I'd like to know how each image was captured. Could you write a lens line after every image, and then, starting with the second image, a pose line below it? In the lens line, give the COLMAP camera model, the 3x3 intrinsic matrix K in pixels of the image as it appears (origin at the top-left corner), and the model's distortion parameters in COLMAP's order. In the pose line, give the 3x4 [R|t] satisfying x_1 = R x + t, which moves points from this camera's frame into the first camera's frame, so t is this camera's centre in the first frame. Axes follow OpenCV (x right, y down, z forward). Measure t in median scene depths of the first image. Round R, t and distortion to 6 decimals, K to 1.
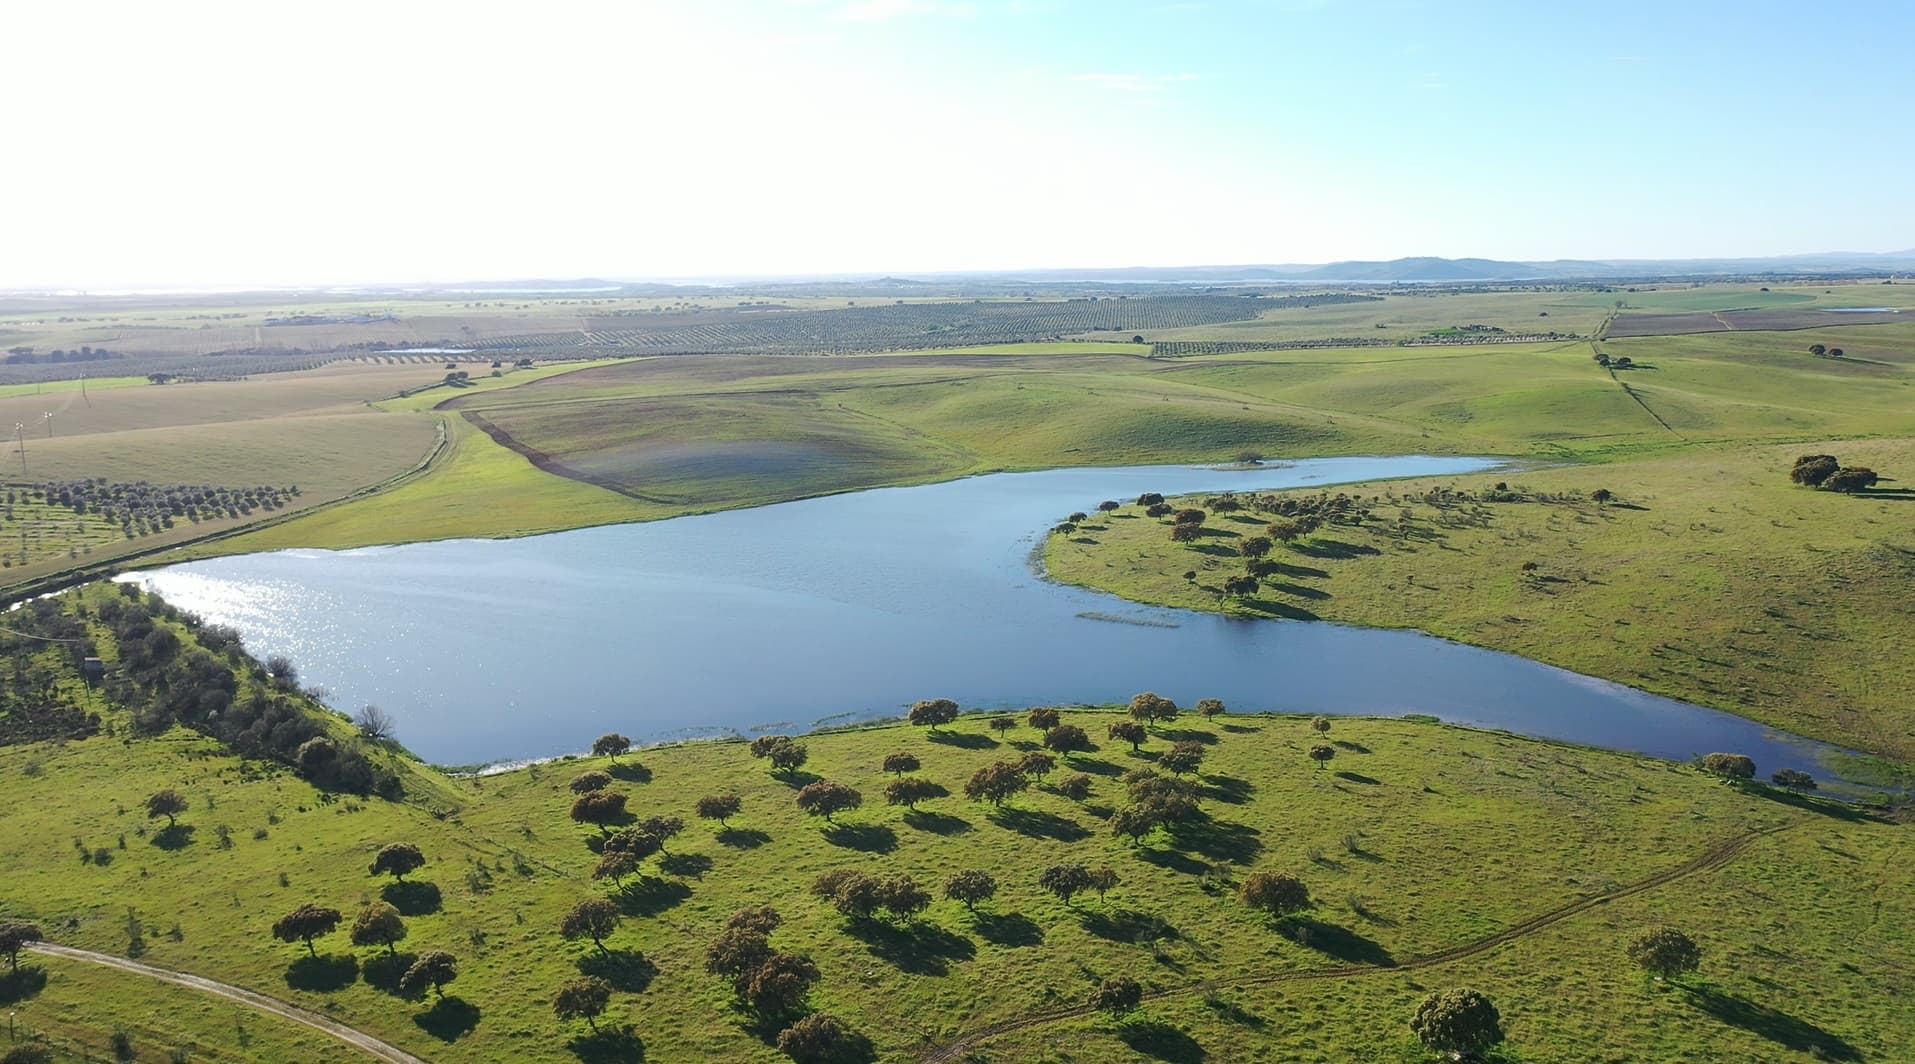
lens RADIAL K [[1543.0, 0, 957.5], [0, 1543.0, 532.0], [0, 0, 1]] dist [0.007922, 0.002242]
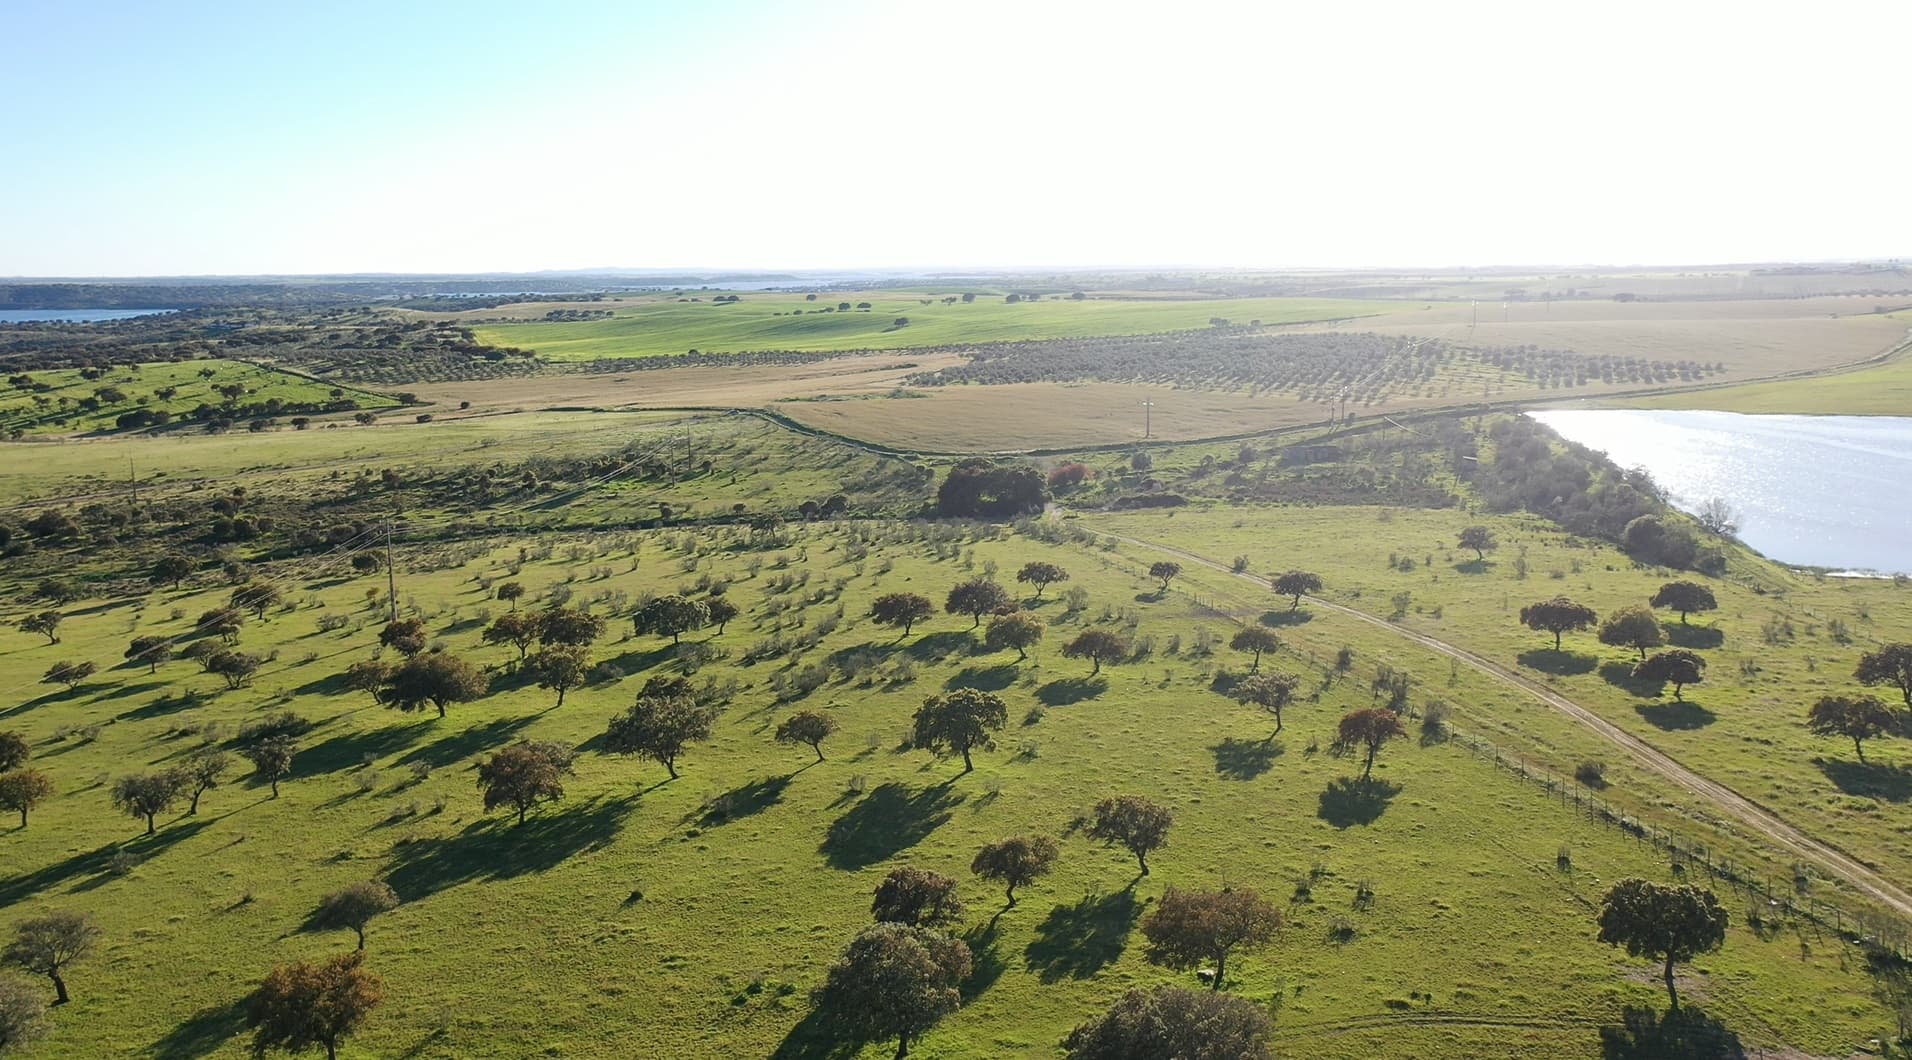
lens RADIAL K [[1540.6, 0, 956.0], [0, 1540.6, 530.0], [0, 0, 1]] dist [0.007922, 0.002242]
pose [[0.624285, 0.130273, -0.770258, 0.029146], [-0.123230, 0.990075, 0.067574, 0.119666], [0.771416, 0.052734, 0.634142, 0.101788]]
